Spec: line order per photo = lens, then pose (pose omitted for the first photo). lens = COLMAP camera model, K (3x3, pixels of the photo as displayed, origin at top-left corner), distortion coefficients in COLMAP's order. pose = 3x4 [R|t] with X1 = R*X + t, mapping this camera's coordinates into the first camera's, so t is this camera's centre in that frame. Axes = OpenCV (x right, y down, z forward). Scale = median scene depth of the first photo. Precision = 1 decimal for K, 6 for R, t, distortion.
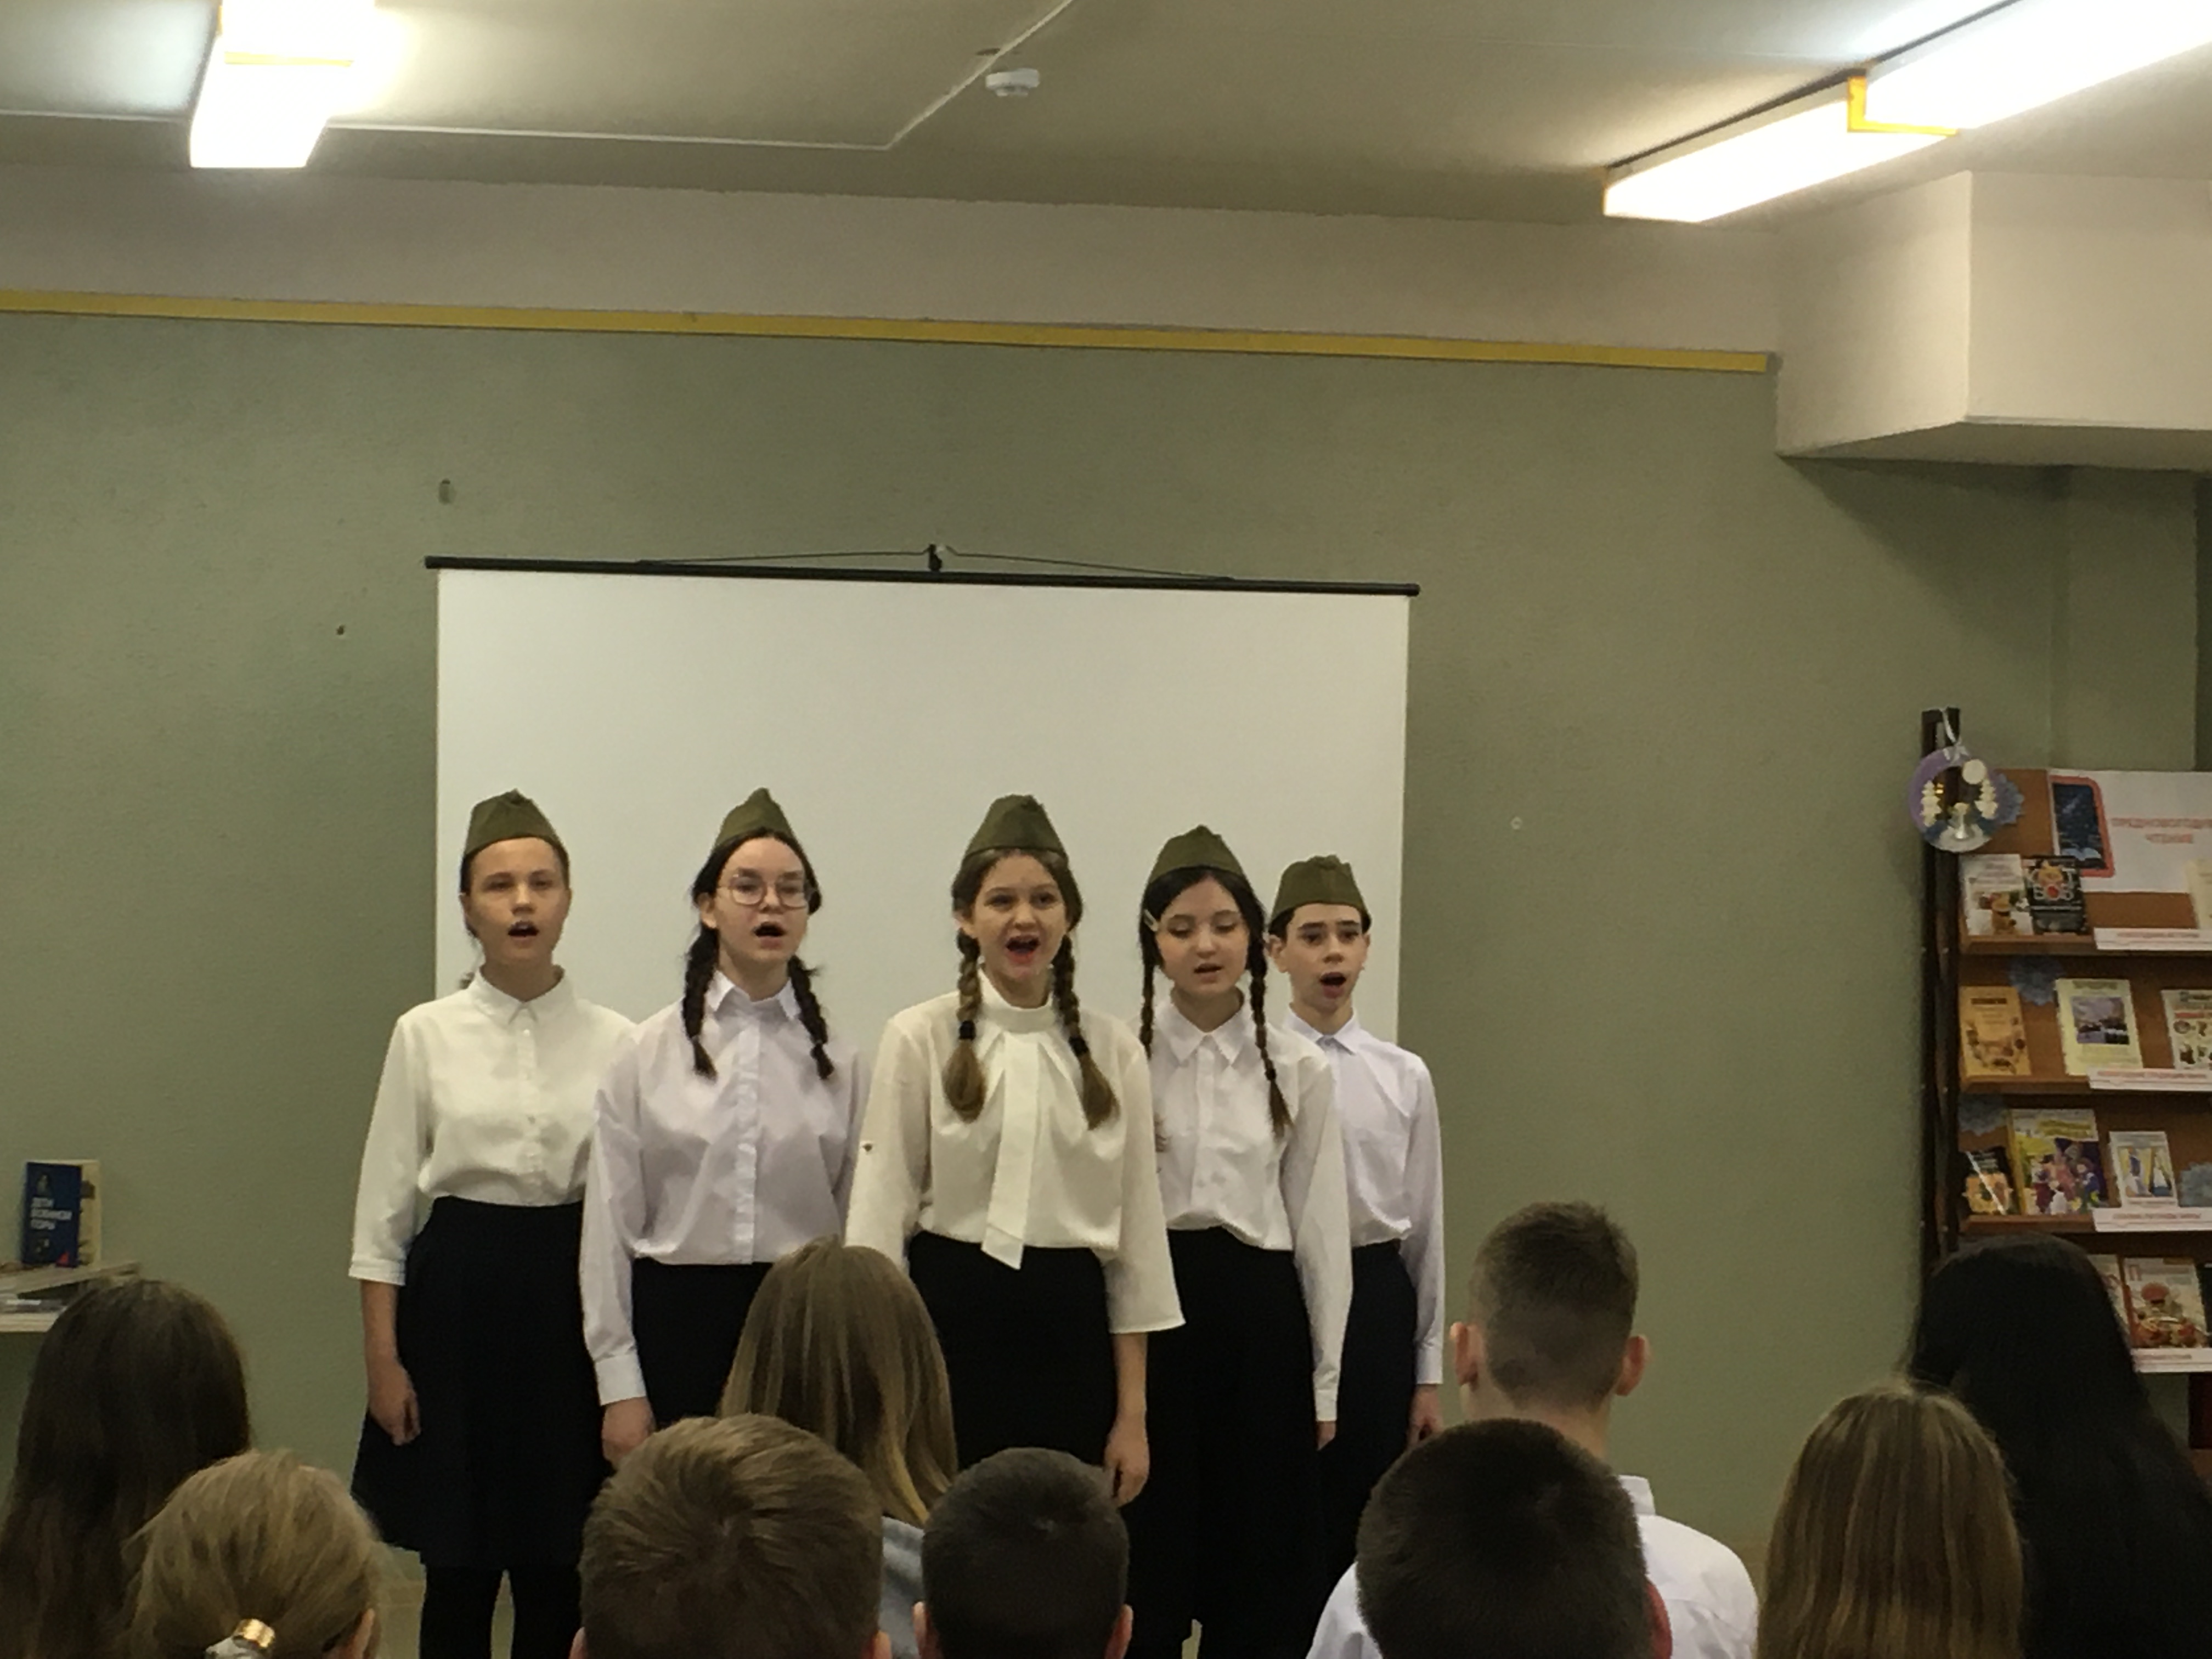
lens RADIAL K [[4470.0, 0, 1106.0], [0, 4470.0, 829.5], [0, 0, 1]] dist [-0.027303, 0.008091]
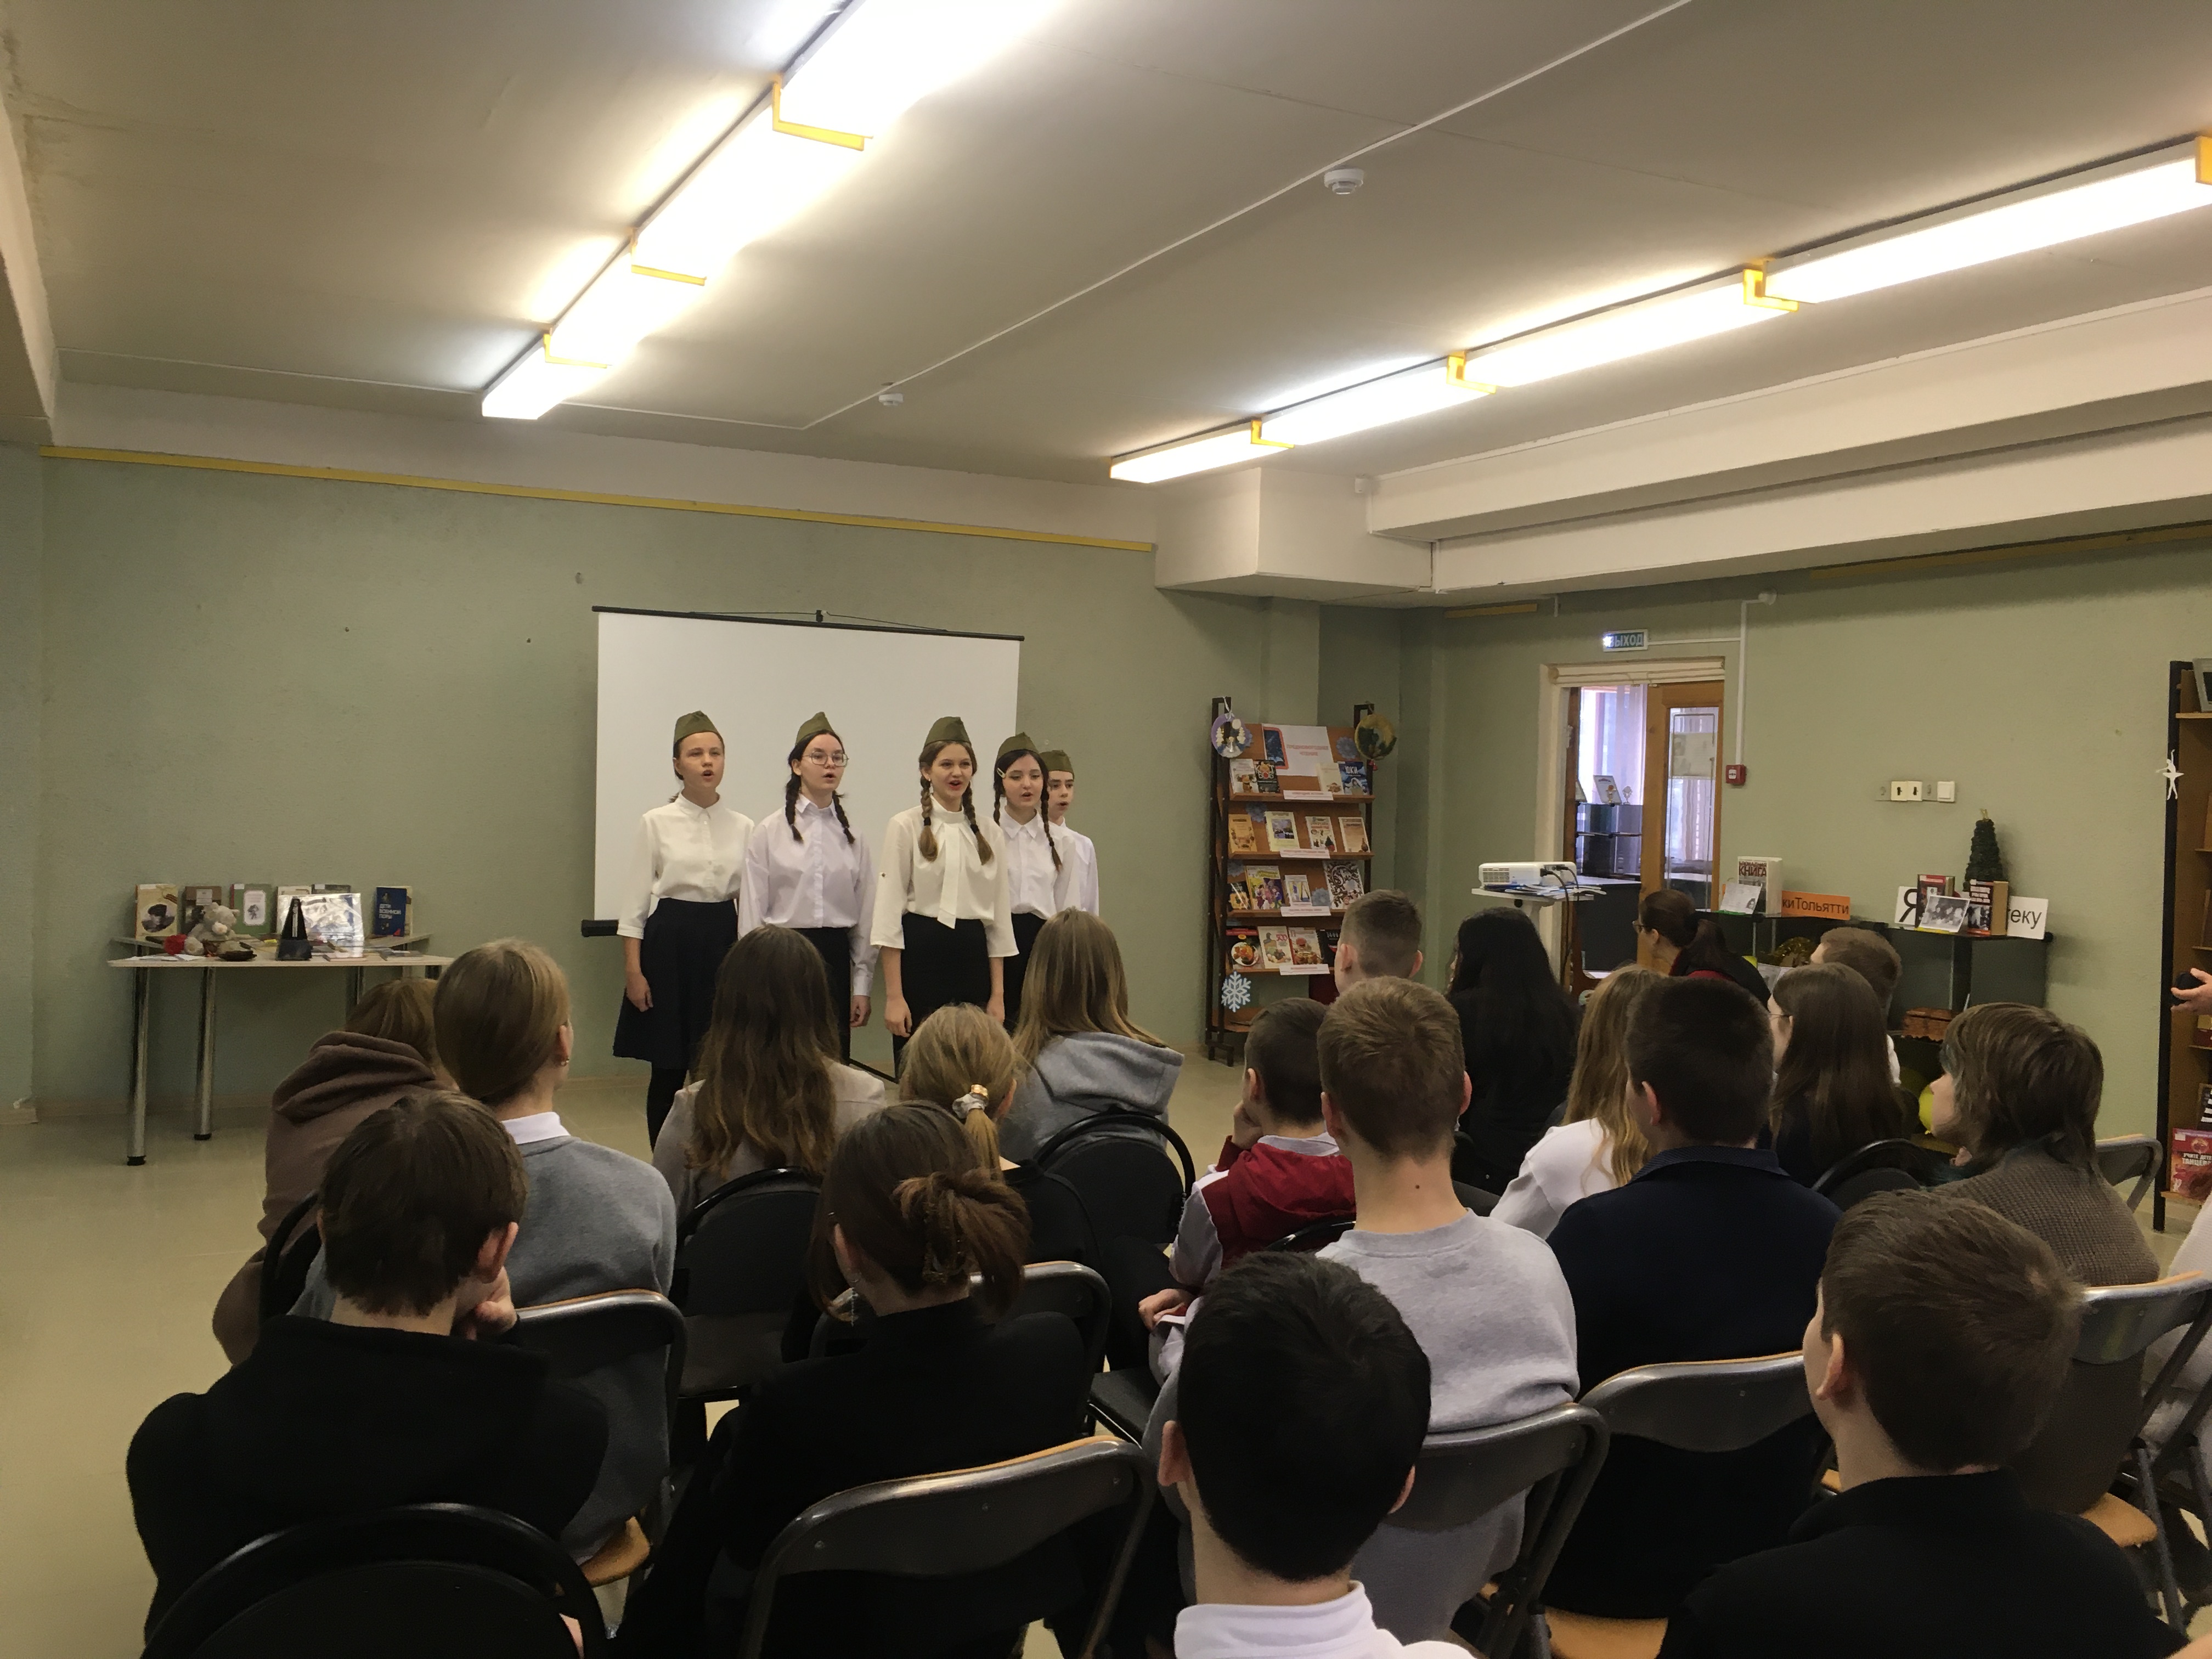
lens RADIAL K [[1851.5, 0, 1106.0], [0, 1851.5, 829.5], [0, 0, 1]] dist [0.002800, 0.001442]
pose [[0.968196, 0.007401, 0.250082, -0.164578], [-0.016384, 0.999292, 0.033858, 0.015256], [-0.249654, -0.036879, 0.967633, 0.083171]]
